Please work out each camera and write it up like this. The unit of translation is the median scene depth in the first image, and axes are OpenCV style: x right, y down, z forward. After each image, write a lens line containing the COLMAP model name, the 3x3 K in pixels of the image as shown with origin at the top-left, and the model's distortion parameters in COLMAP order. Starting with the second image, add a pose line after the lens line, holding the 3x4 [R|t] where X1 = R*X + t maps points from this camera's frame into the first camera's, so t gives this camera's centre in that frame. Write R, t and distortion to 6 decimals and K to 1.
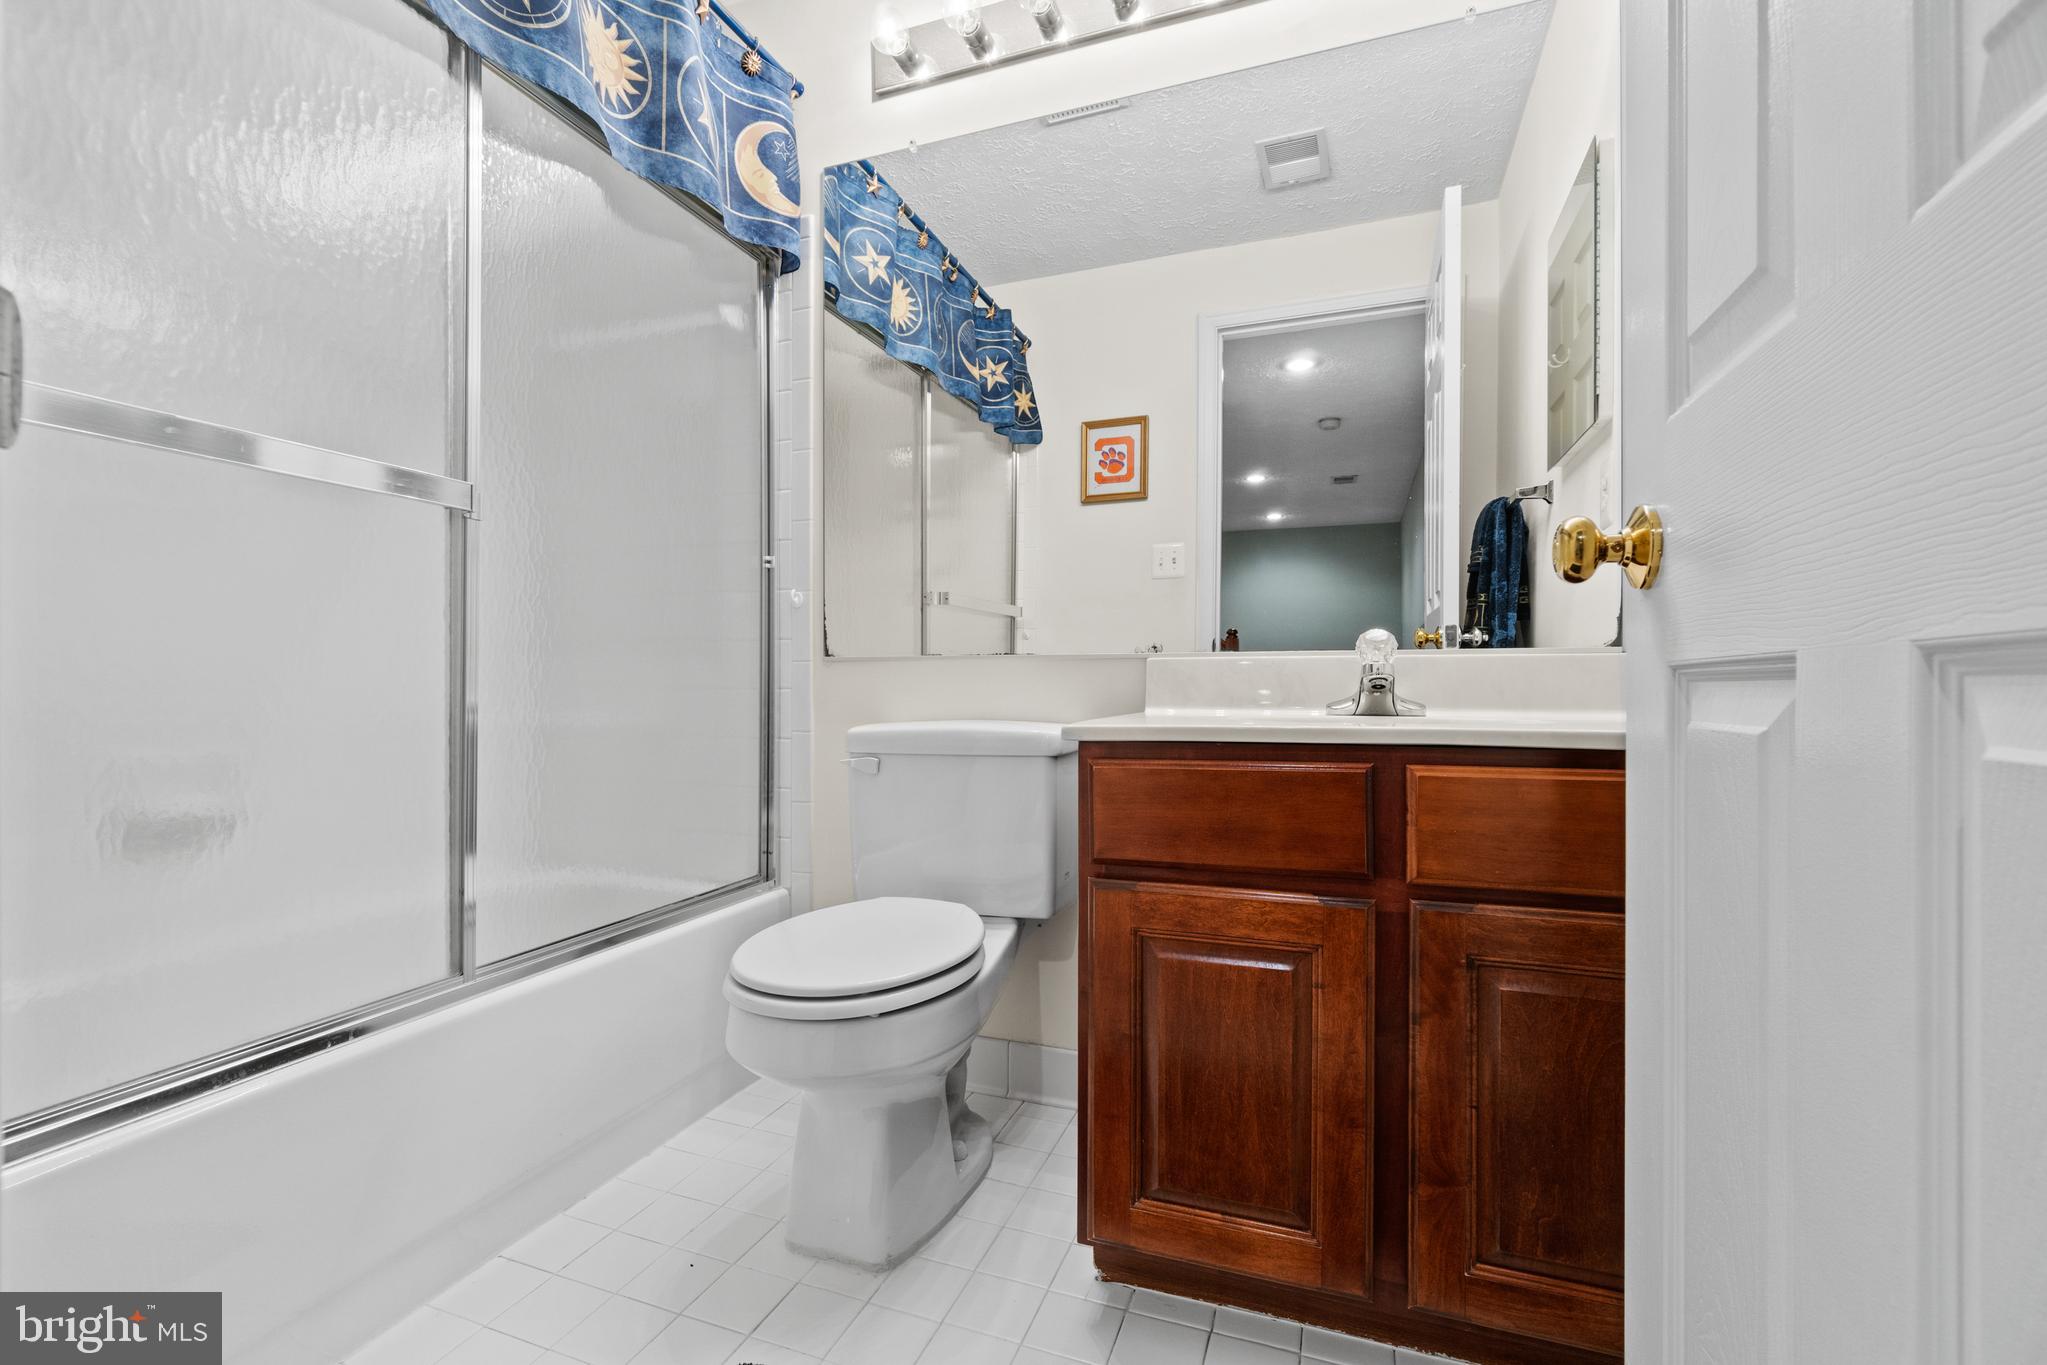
lens RADIAL K [[905.9, 0, 996.5], [0, 905.9, 668.6], [0, 0, 1]] dist [0.001783, 0.000099]
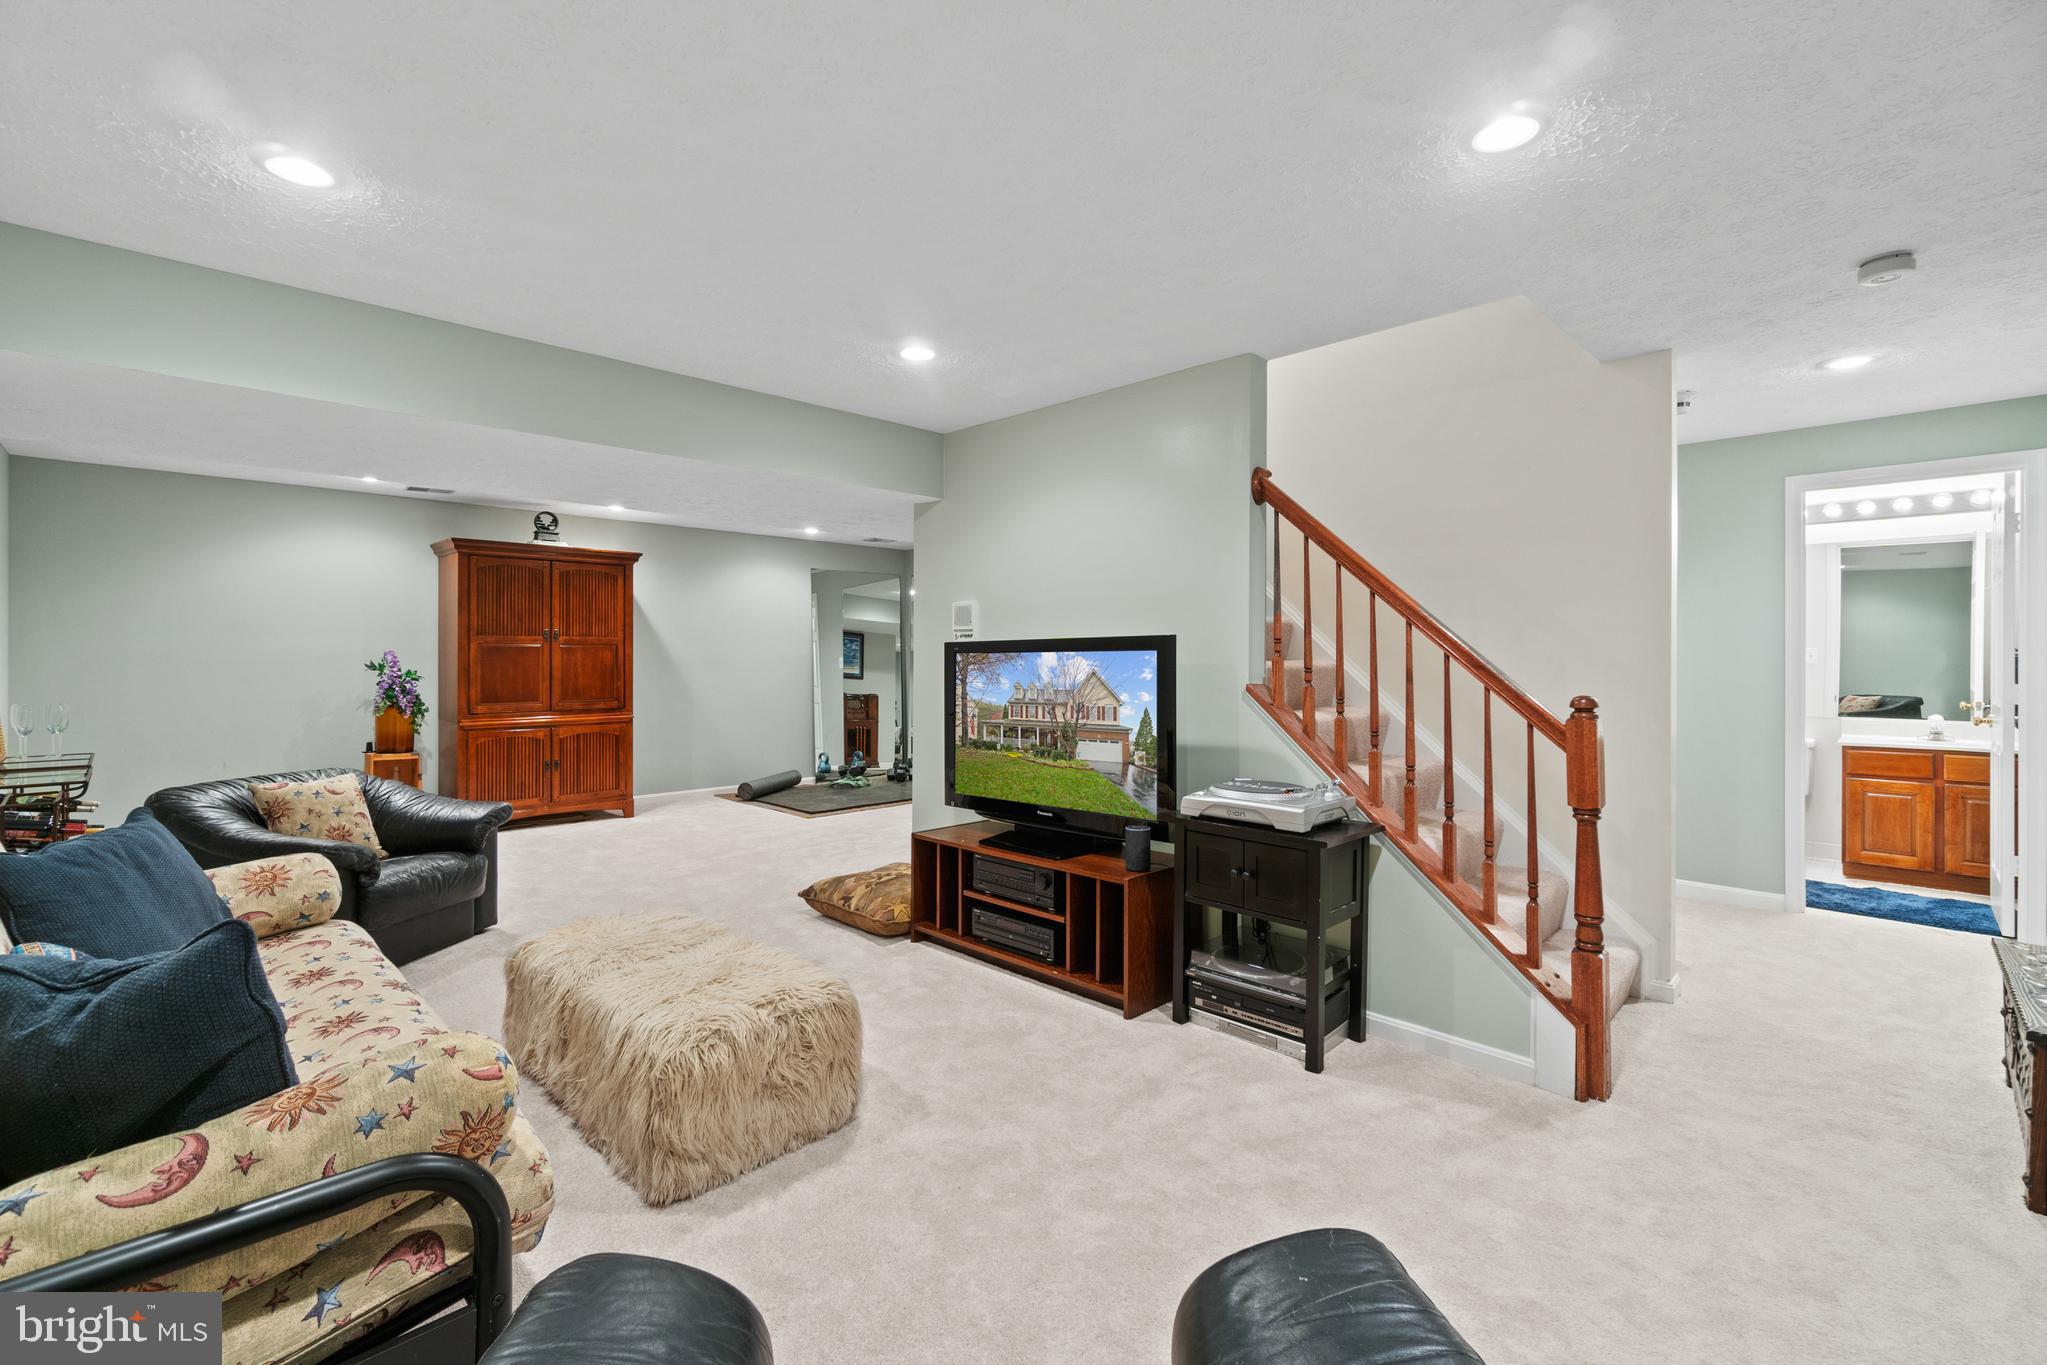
lens RADIAL K [[895.0, 0, 1018.2], [0, 895.0, 653.2], [0, 0, 1]] dist [0.000792, 0.000254]
pose [[0.917551, -0.000995, -0.397617, -1.983724], [0.007241, 0.999873, 0.014207, -0.487733], [0.397552, -0.015915, 0.917442, -4.867348]]
